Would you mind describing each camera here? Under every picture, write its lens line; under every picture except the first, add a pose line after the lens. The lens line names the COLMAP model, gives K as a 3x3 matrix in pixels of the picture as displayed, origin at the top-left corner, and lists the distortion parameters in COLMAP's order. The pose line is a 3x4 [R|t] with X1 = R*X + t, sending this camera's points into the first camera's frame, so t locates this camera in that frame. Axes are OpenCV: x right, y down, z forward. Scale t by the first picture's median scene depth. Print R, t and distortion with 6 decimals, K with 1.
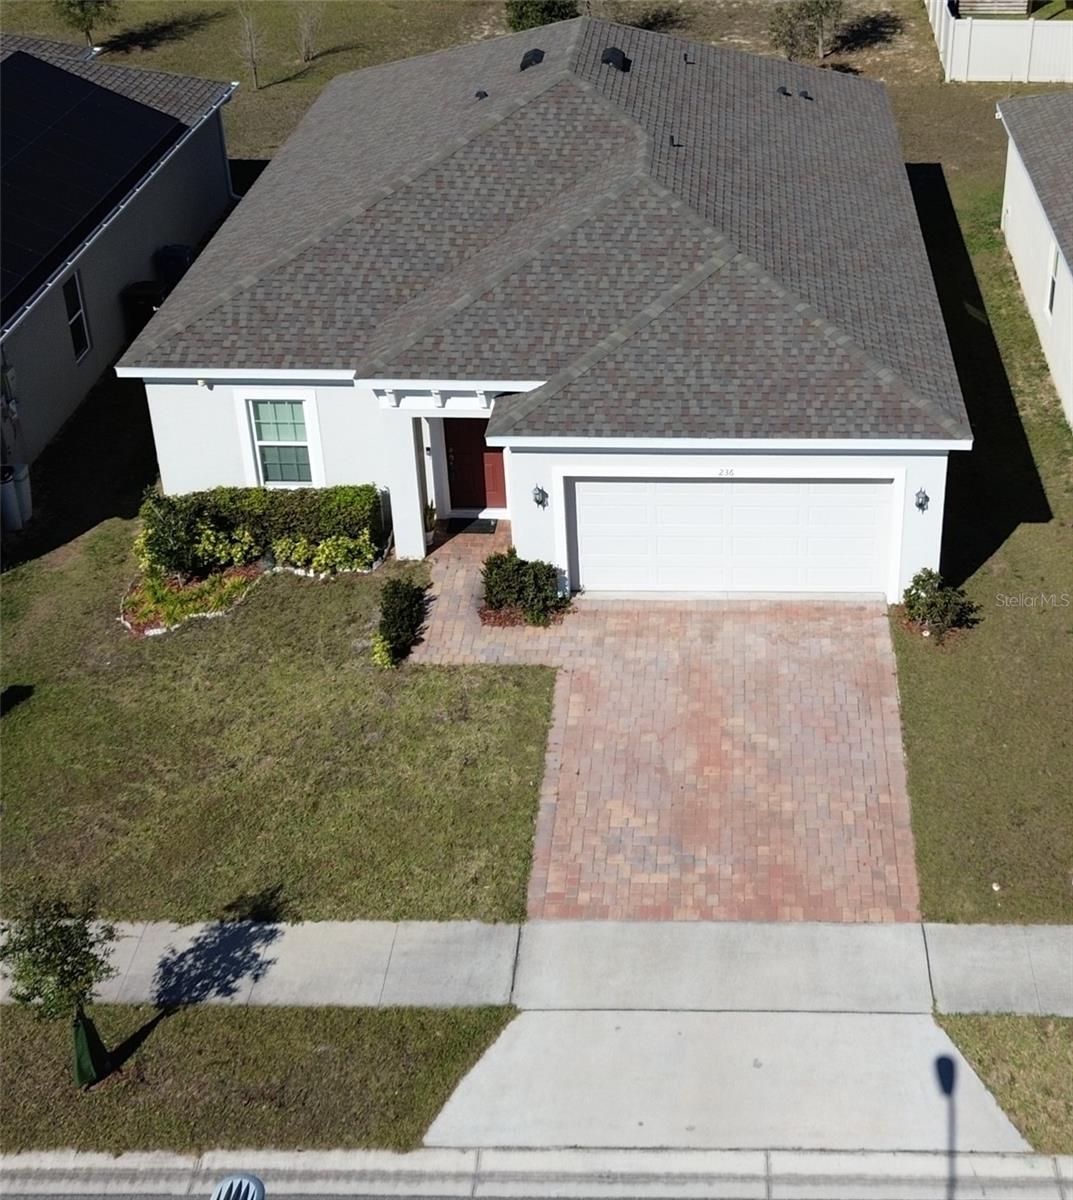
lens RADIAL K [[1789.6, 0, 711.3], [0, 1789.6, 535.4], [0, 0, 1]] dist [0.083357, 0.000000]
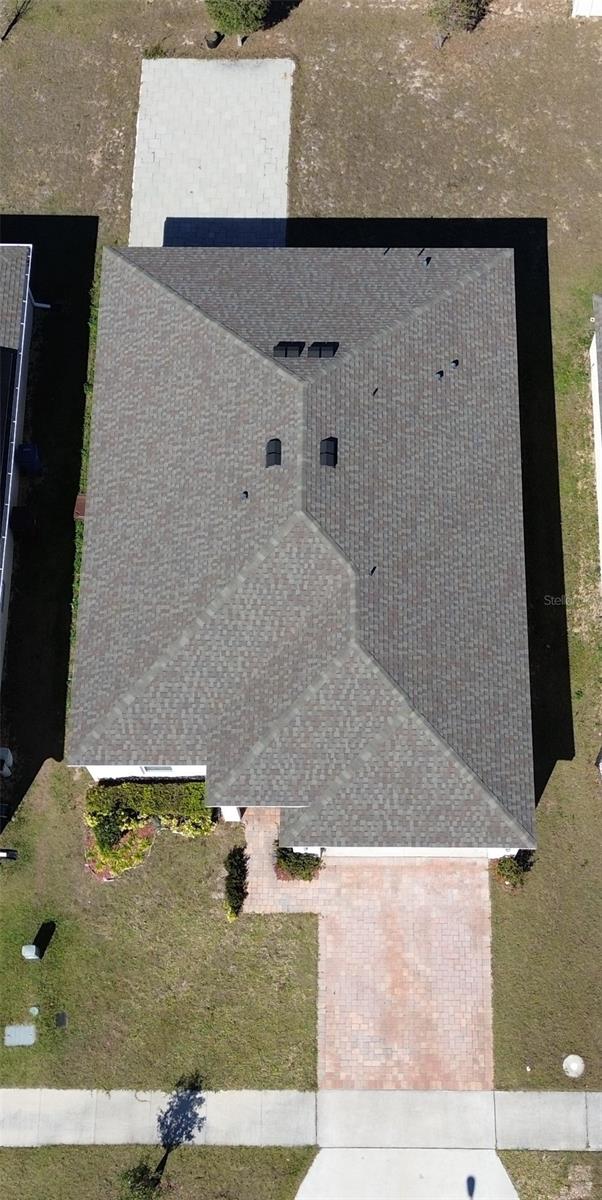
lens RADIAL K [[1585.1, 0, 344.7], [0, 1585.1, 579.1], [0, 0, 1]] dist [0.068927, 0.000000]
pose [[0.999933, -0.011594, -0.000073, -0.052497], [0.009038, 0.775549, 0.631223, -1.304918], [-0.007262, -0.631181, 0.775601, -0.124422]]
